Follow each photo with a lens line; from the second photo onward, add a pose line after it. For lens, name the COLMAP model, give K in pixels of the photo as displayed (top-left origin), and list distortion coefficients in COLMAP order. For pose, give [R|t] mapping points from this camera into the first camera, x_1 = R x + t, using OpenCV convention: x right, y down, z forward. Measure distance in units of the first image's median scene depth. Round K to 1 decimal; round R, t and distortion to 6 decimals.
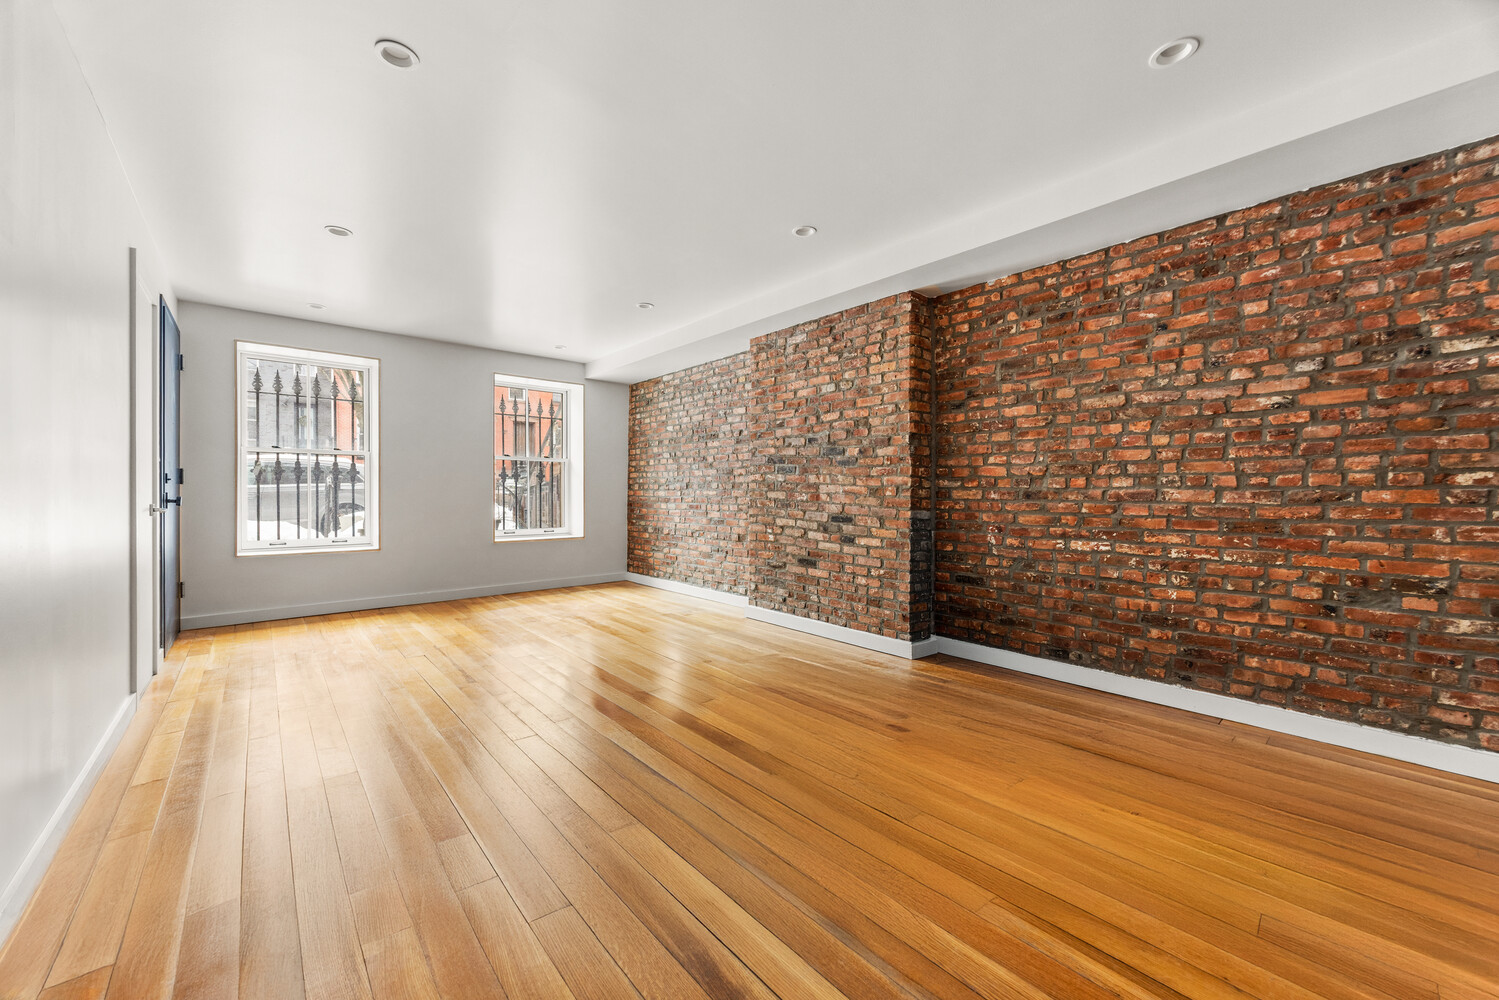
lens RADIAL K [[582.4, 0, 749.8], [0, 582.4, 494.8], [0, 0, 1]] dist [-0.005674, 0.000634]
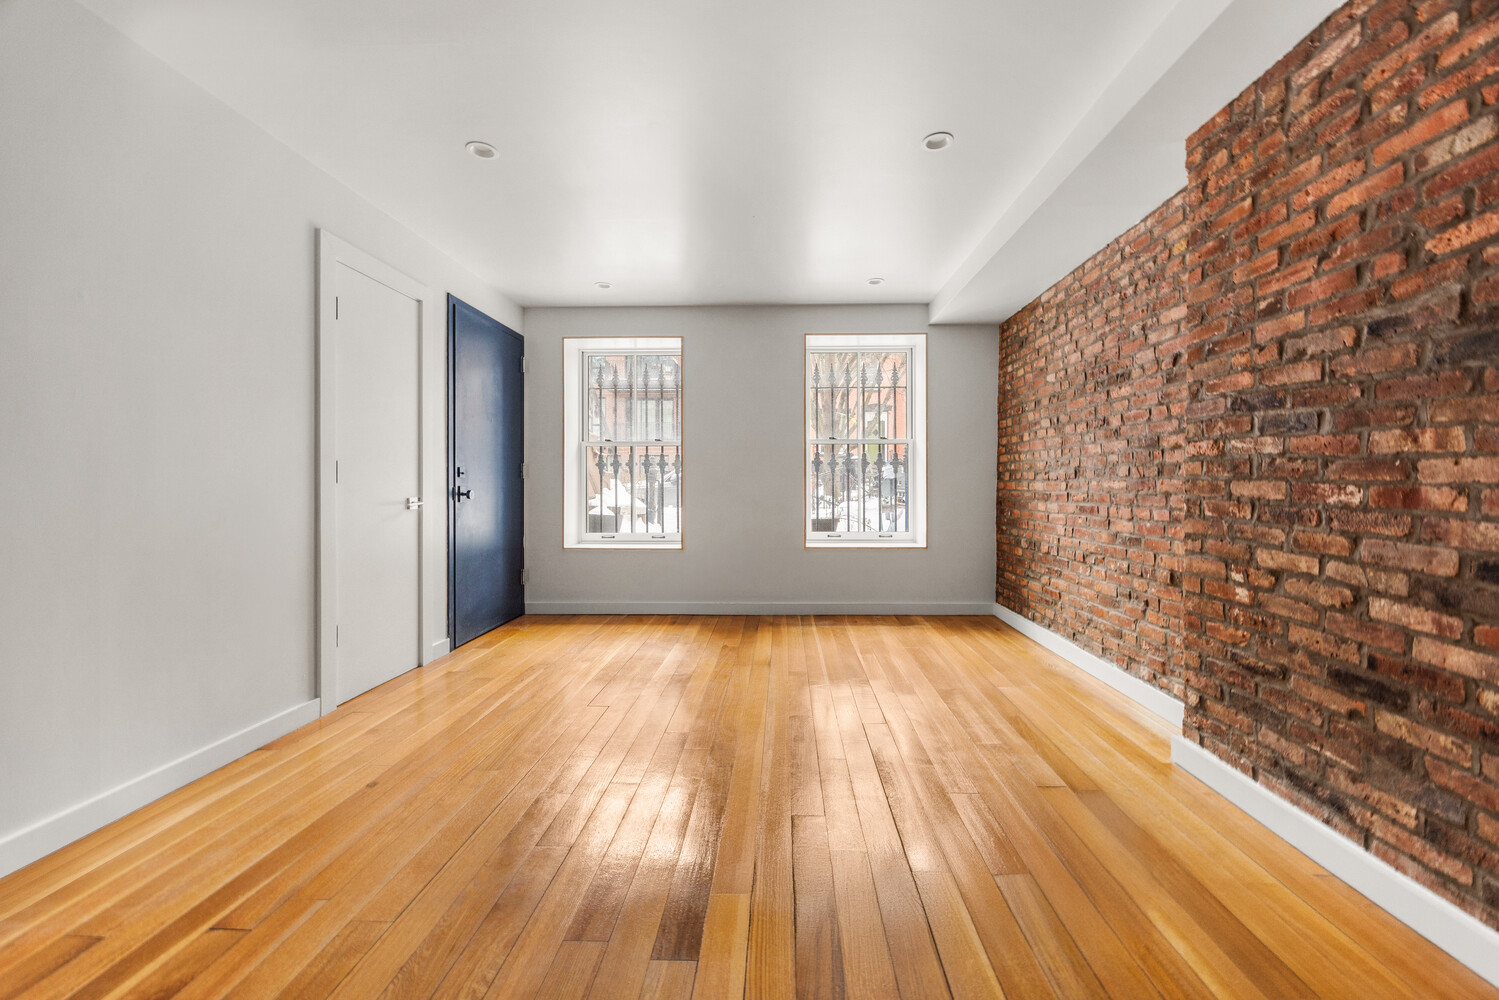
lens RADIAL K [[582.4, 0, 762.7], [0, 582.4, 487.4], [0, 0, 1]] dist [-0.005674, 0.000634]
pose [[0.742413, -0.000558, -0.669942, 0.051896], [0.000887, 1.000000, 0.000150, -0.001313], [0.669942, -0.000706, 0.742413, 0.417007]]
